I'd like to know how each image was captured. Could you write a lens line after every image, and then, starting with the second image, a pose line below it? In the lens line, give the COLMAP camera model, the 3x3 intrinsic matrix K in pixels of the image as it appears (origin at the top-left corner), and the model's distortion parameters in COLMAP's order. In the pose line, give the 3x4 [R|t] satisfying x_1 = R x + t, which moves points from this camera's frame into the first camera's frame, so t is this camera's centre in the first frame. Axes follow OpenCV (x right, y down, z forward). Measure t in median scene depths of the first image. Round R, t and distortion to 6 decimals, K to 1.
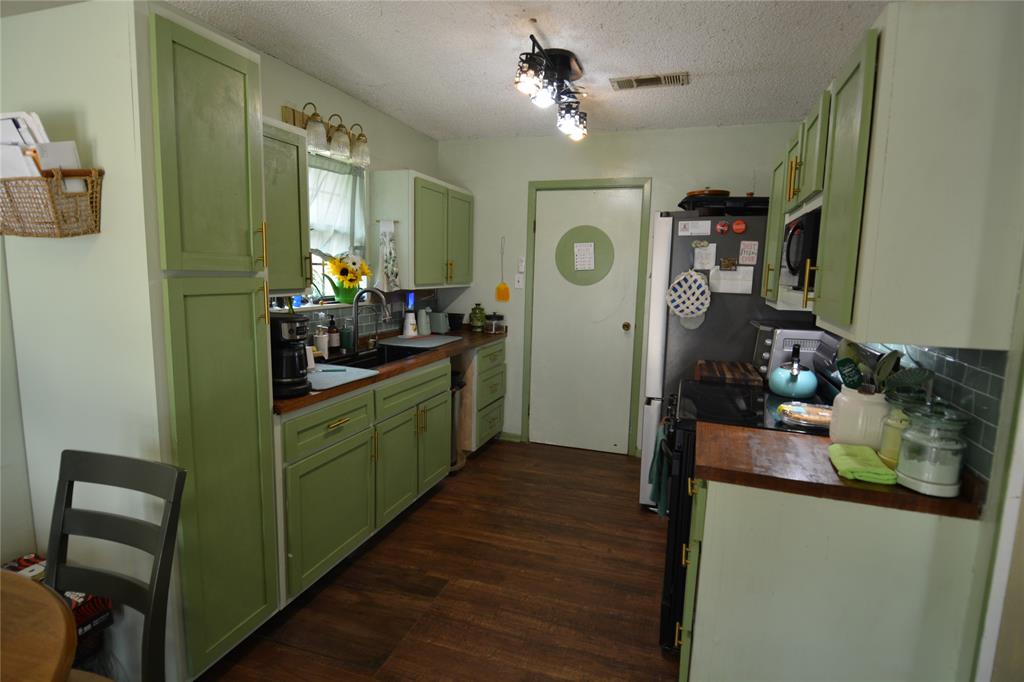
lens RADIAL K [[539.2, 0, 511.1], [0, 539.2, 342.1], [0, 0, 1]] dist [0.017935, -0.029210]
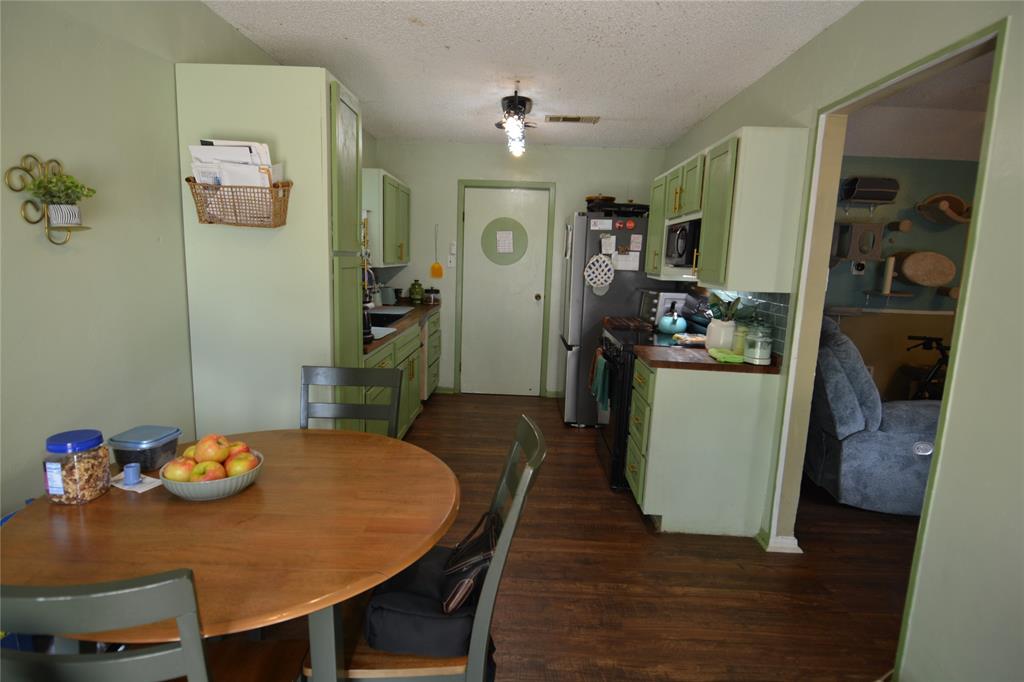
lens RADIAL K [[539.2, 0, 511.1], [0, 539.2, 342.1], [0, 0, 1]] dist [0.017935, -0.029210]
pose [[0.954692, -0.038030, 0.295157, -0.329766], [0.028213, 0.998900, 0.037449, 0.040912], [-0.296257, -0.027425, 0.954714, -0.311554]]
